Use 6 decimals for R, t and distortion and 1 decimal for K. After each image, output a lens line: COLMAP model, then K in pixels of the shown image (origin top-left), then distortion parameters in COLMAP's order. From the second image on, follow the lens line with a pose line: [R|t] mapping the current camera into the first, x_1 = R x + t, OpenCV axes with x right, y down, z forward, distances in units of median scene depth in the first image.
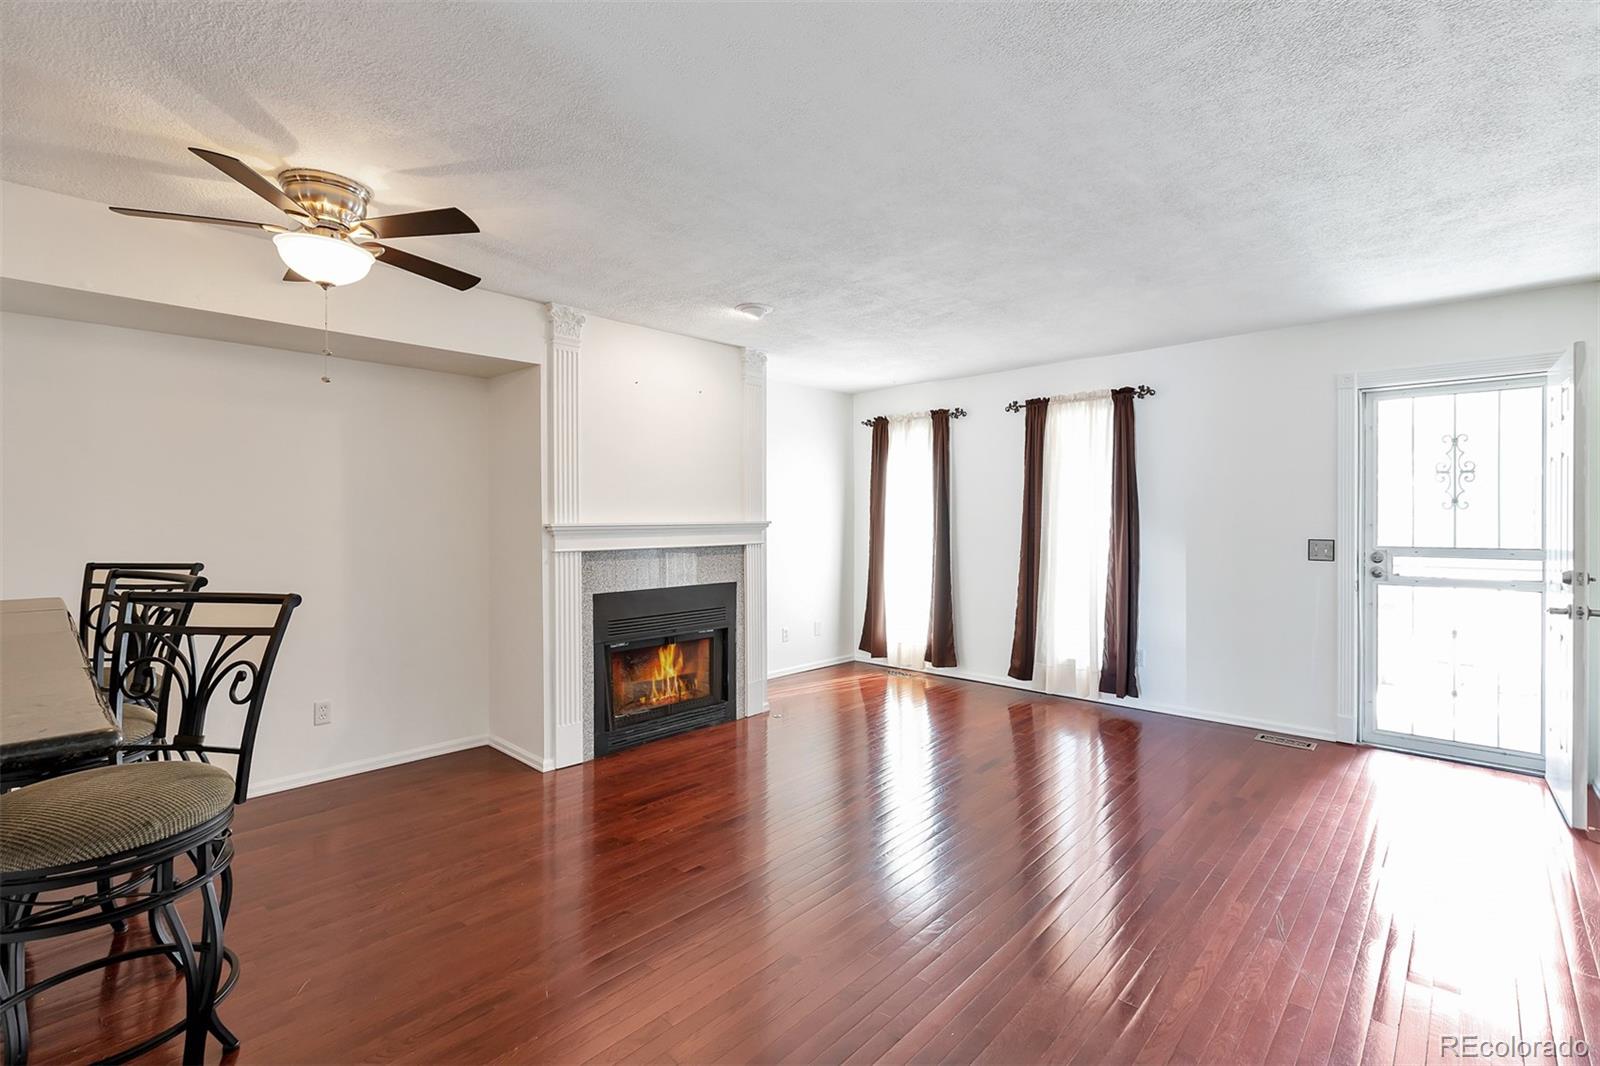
lens RADIAL K [[727.0, 0, 799.3], [0, 727.0, 519.0], [0, 0, 1]] dist [0.000079, -0.000009]
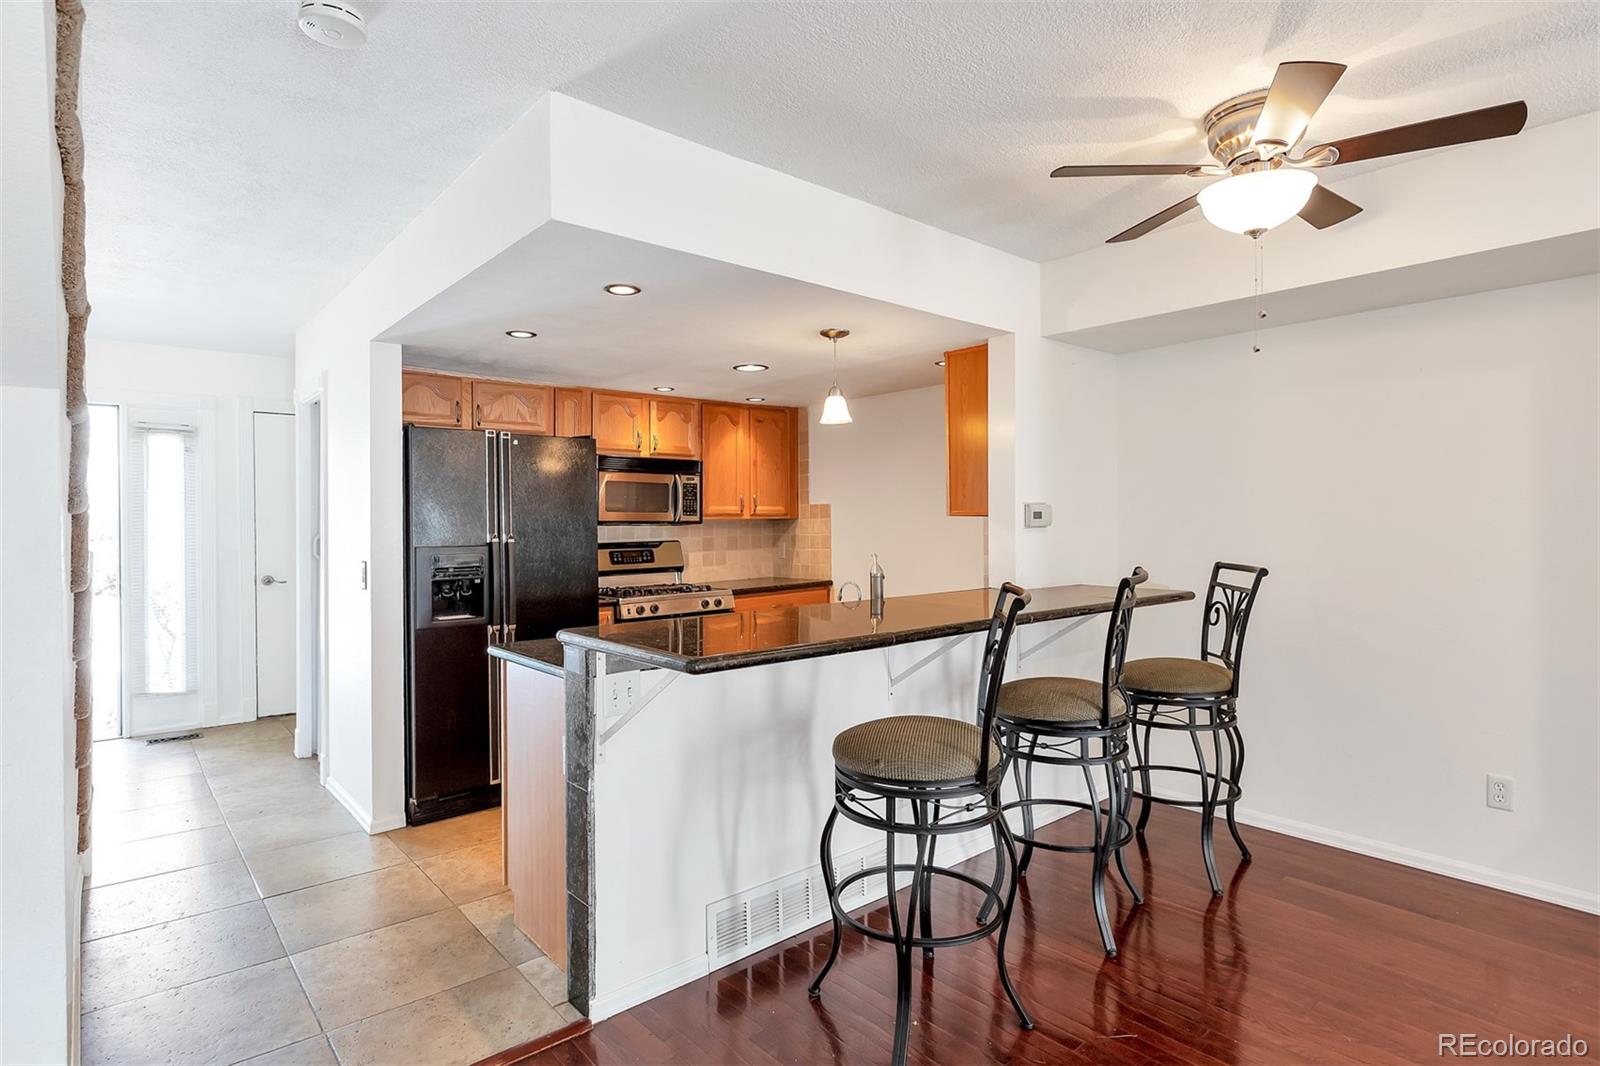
lens RADIAL K [[830.7, 0, 792.5], [0, 830.7, 518.9], [0, 0, 1]] dist [-0.006757, -0.000923]
pose [[-0.117194, -0.000971, -0.993109, 0.203288], [0.002551, 0.999996, -0.001278, -0.001505], [0.993106, -0.002683, -0.117191, 0.368403]]
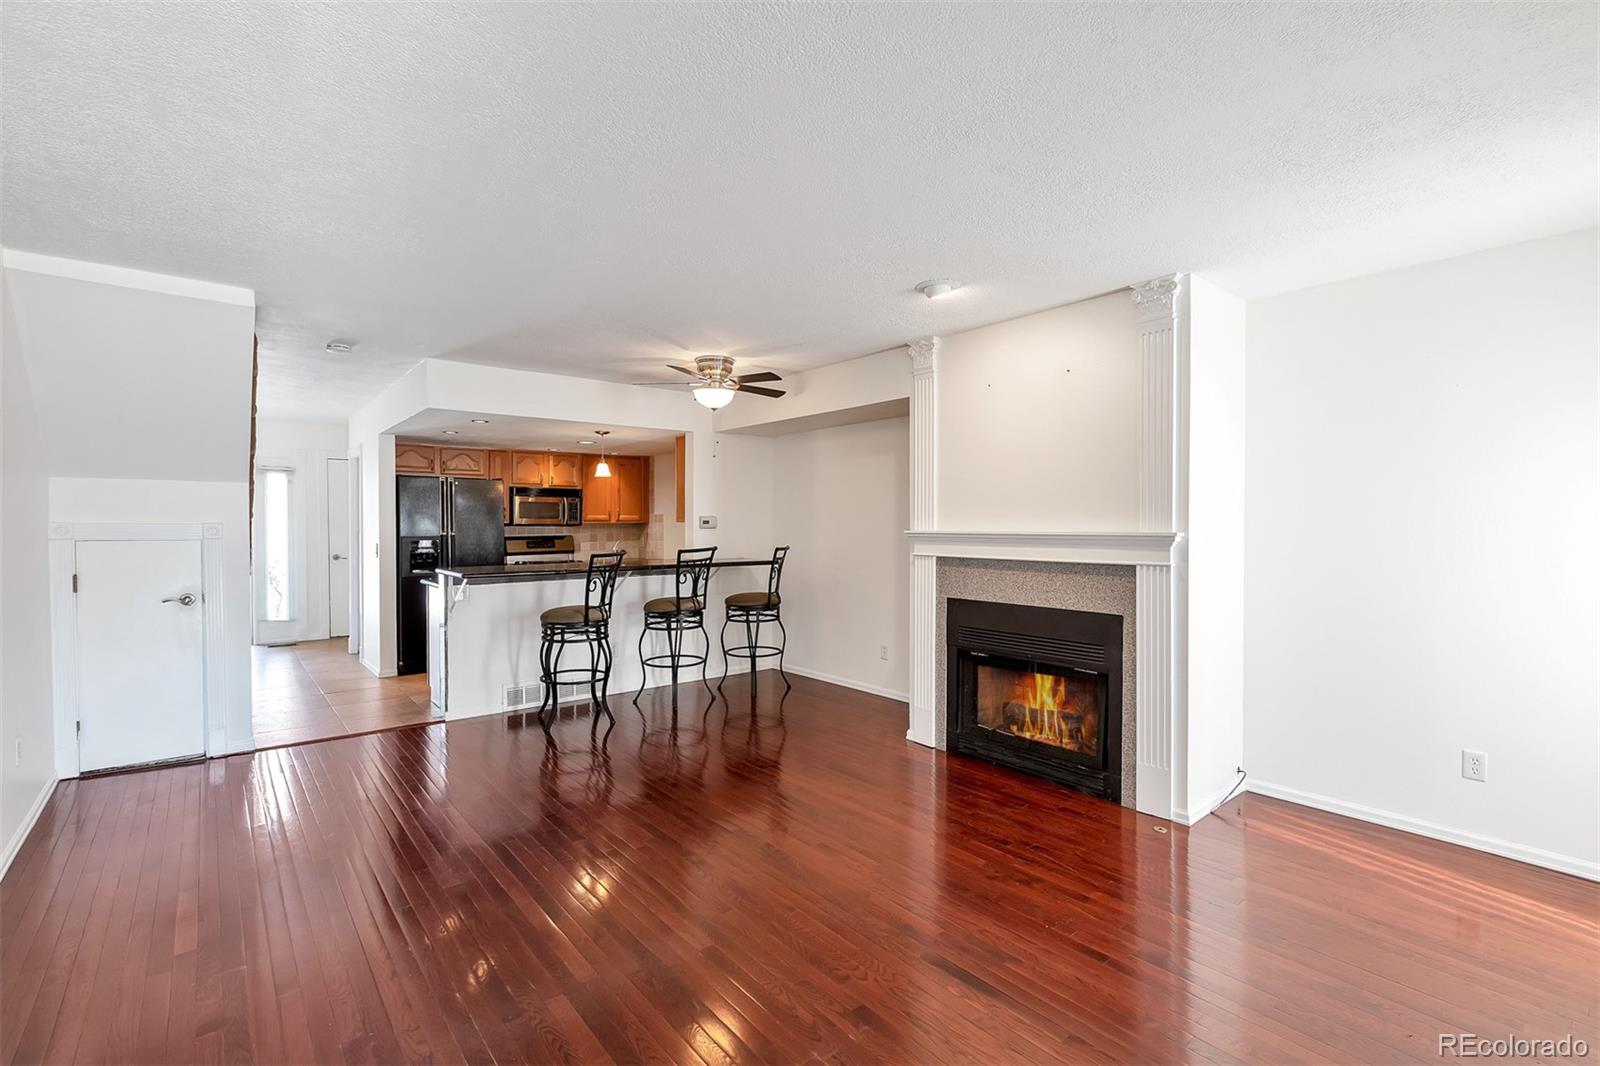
lens RADIAL K [[729.9, 0, 800.0], [0, 729.9, 533.0], [0, 0, 1]] dist [0.001407, 0.000188]
pose [[-0.139967, 0.013796, -0.990060, 0.812972], [-0.002905, 0.999893, 0.014344, -0.006038], [0.990152, 0.004884, -0.139912, 0.940685]]
